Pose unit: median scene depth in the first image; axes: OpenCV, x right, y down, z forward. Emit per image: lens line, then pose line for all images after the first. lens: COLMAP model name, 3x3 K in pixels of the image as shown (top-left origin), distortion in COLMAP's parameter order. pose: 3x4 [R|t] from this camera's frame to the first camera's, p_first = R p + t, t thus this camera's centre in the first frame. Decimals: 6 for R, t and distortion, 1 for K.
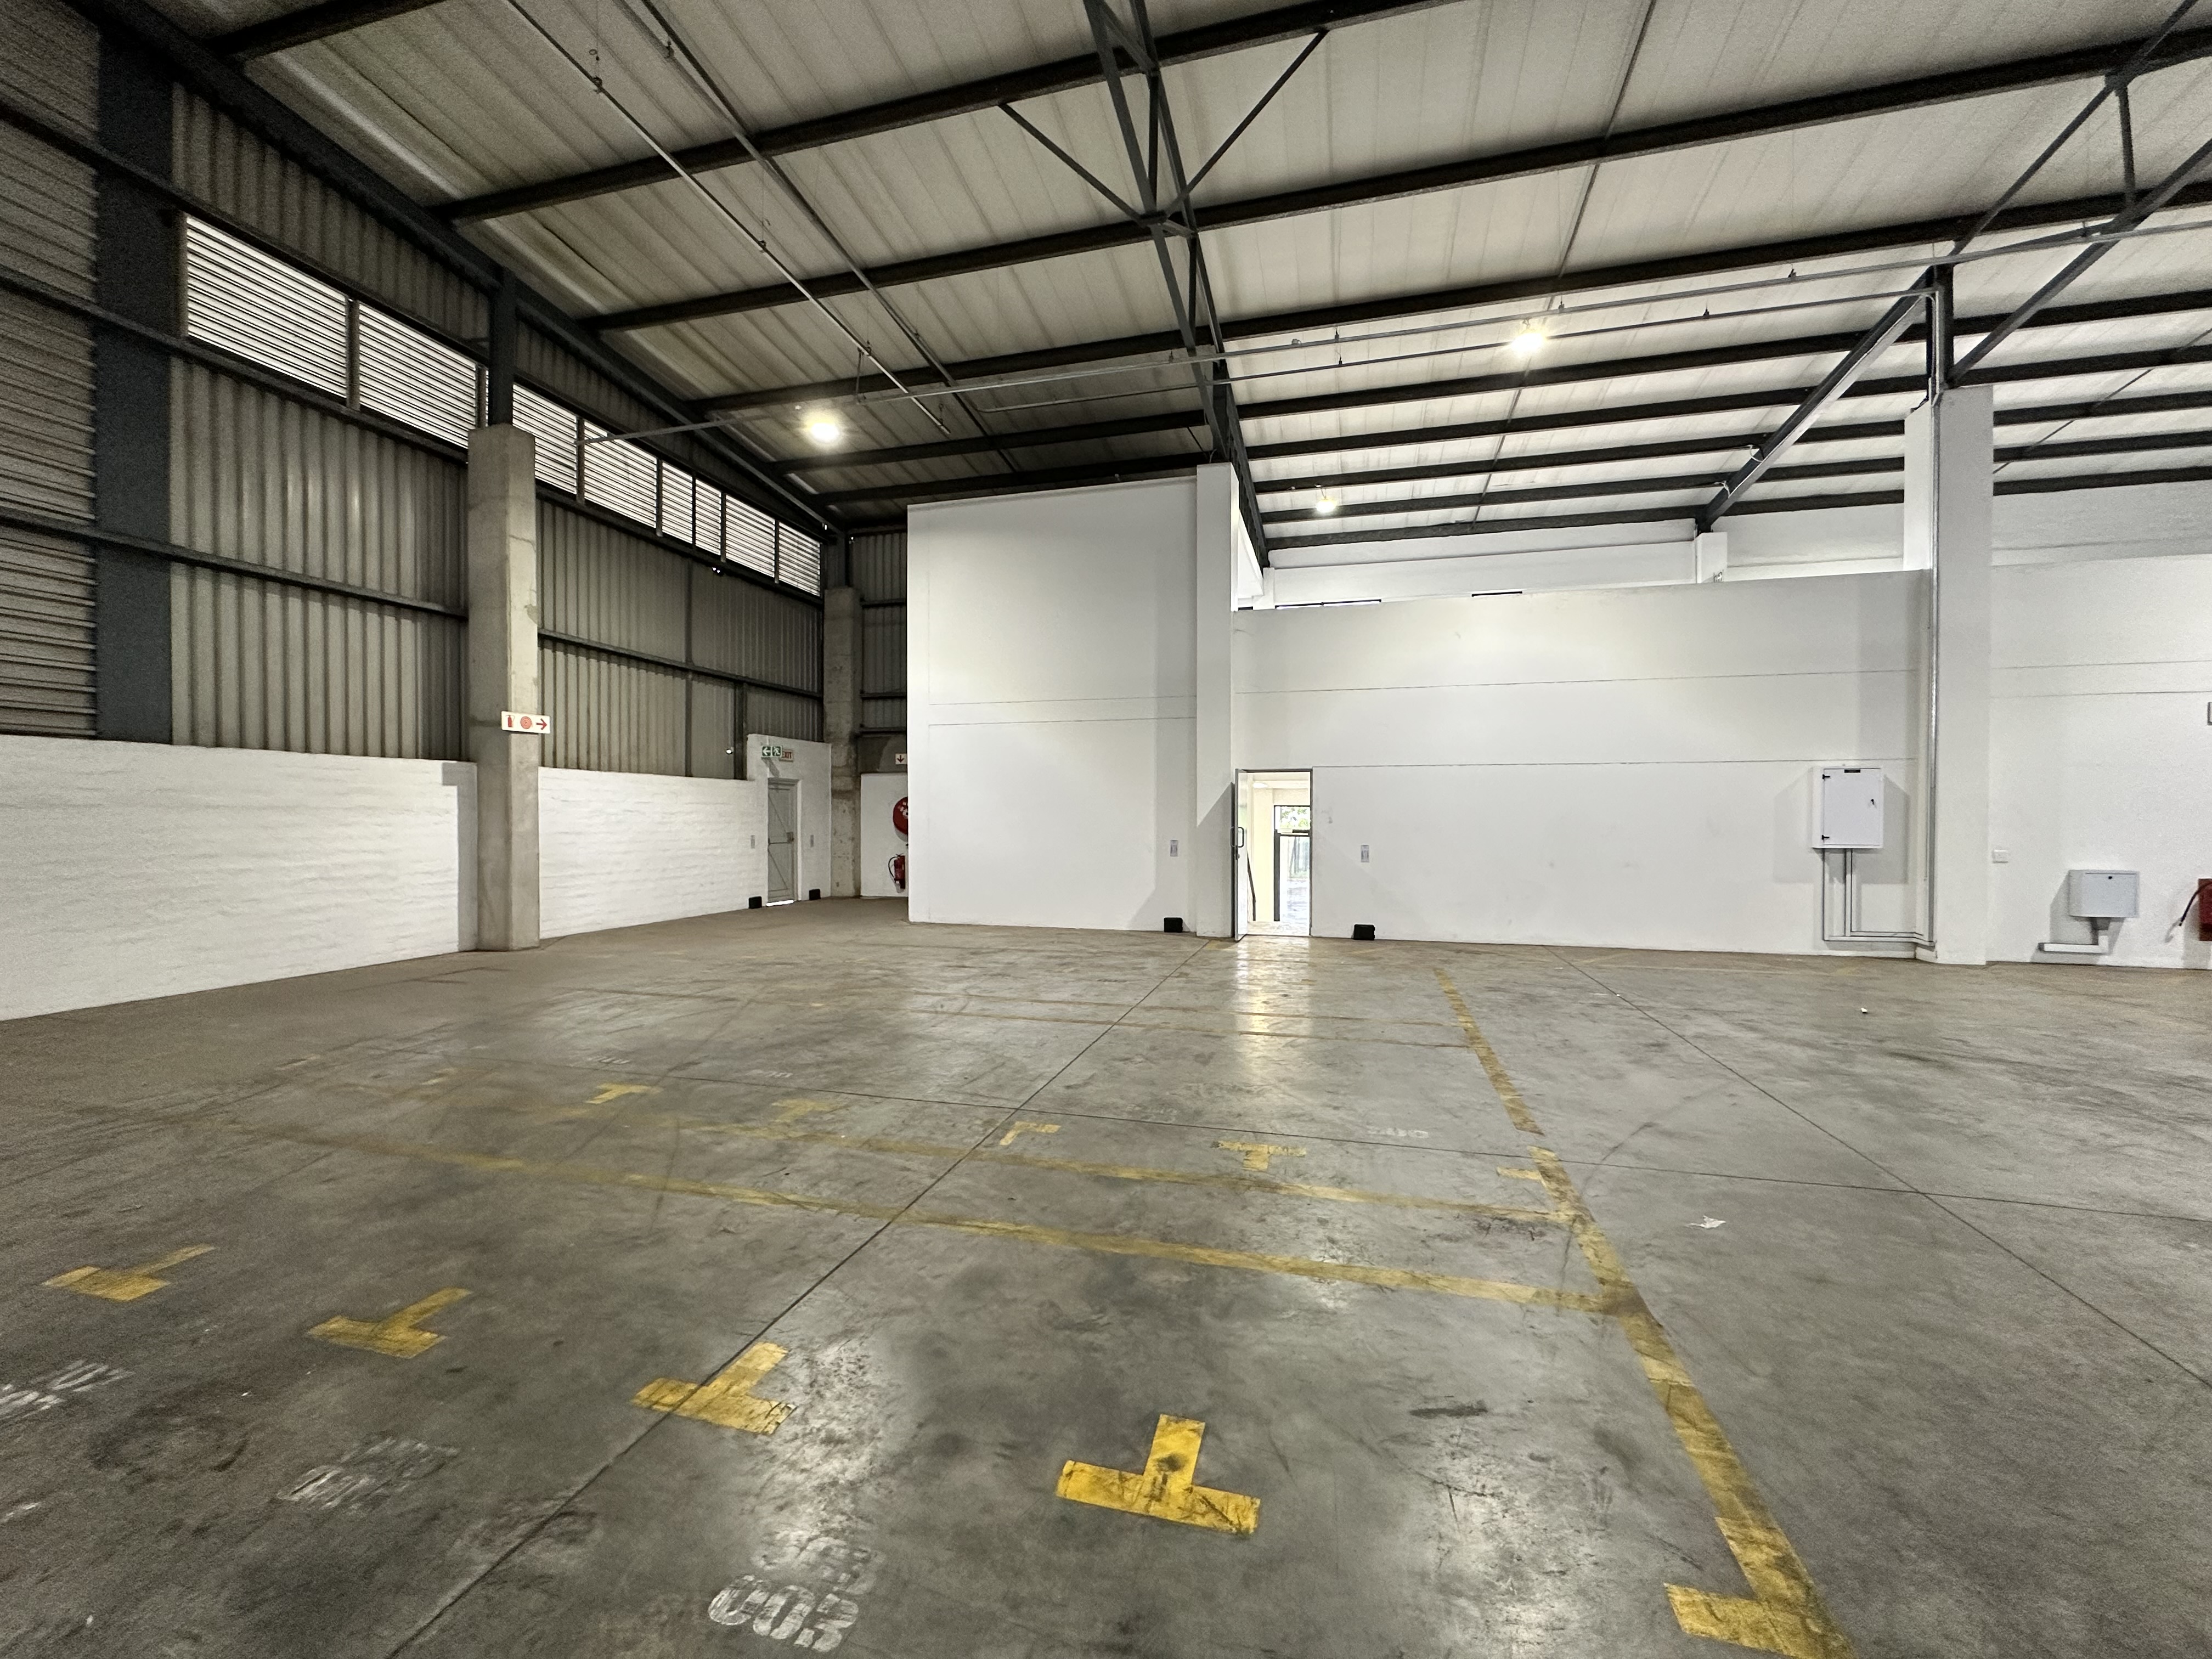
lens RADIAL K [[886.5, 0, 1095.9], [0, 886.5, 833.2], [0, 0, 1]] dist [-0.002293, 0.000349]
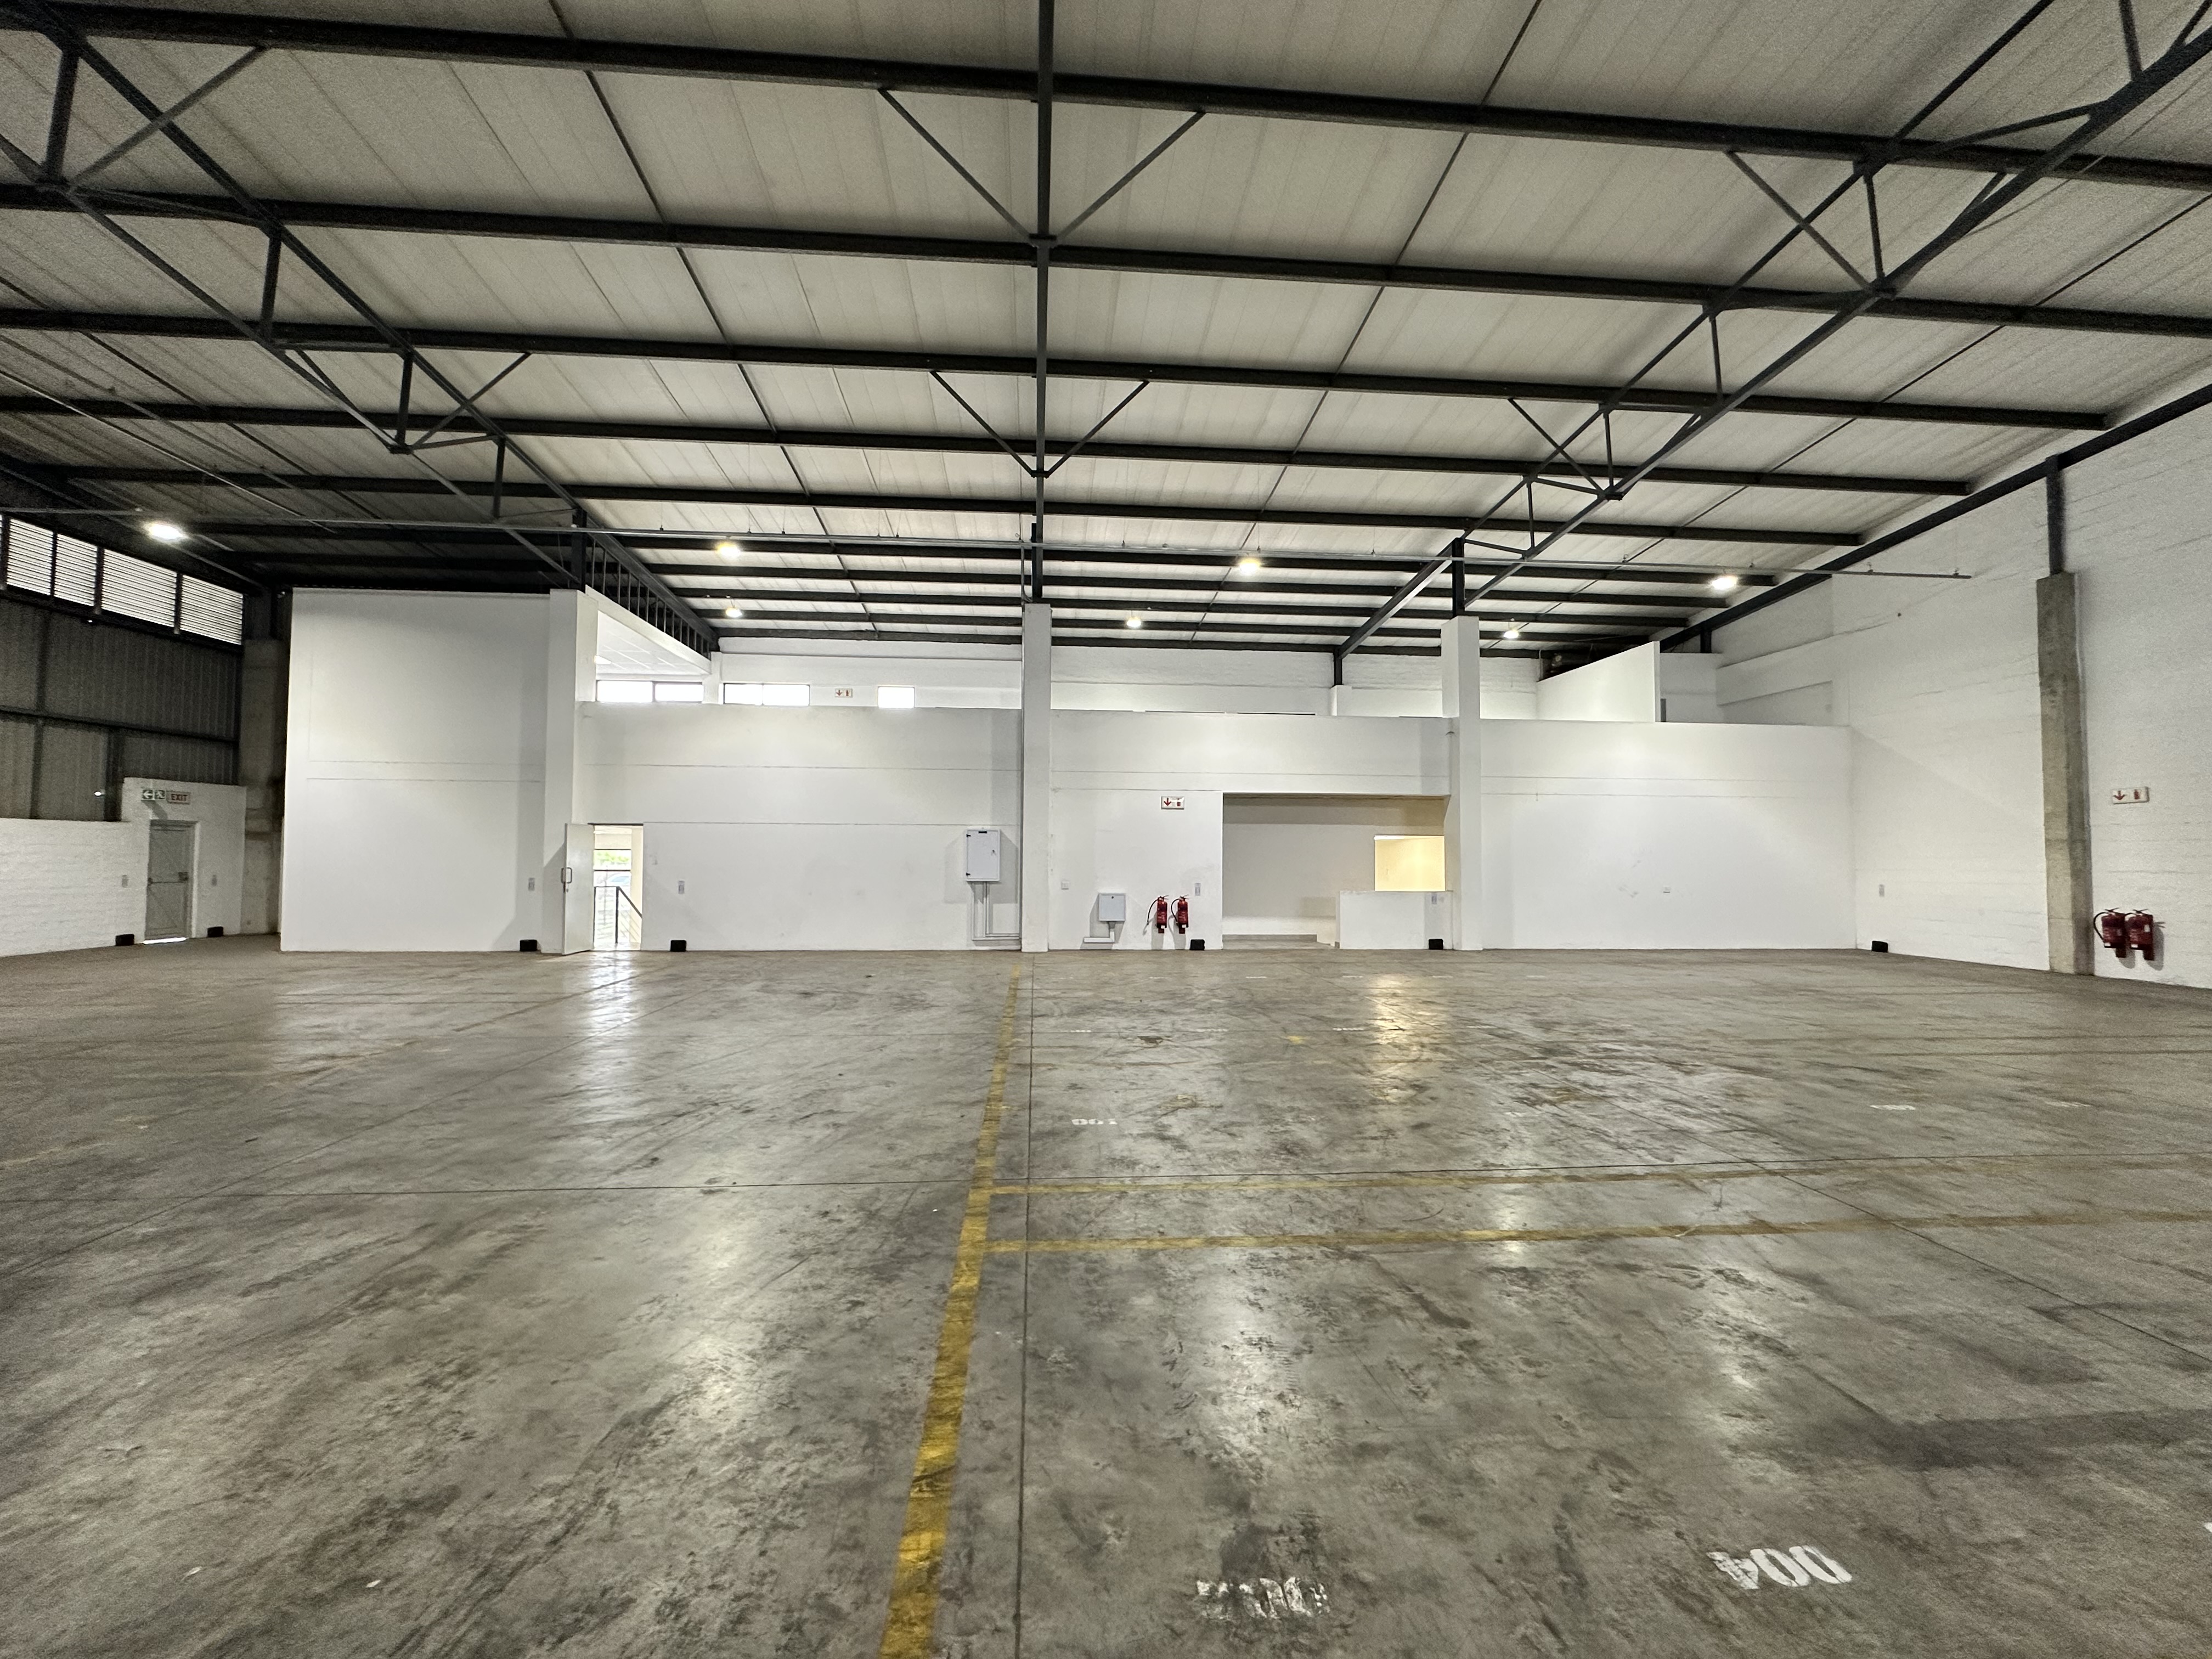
lens RADIAL K [[886.5, 0, 1099.1], [0, 886.5, 835.9], [0, 0, 1]] dist [-0.002293, 0.000349]
pose [[0.941107, 0.010659, 0.337941, 0.356004], [0.002310, 0.999277, -0.037951, -0.001721], [-0.338101, 0.036496, 0.940402, -0.384664]]
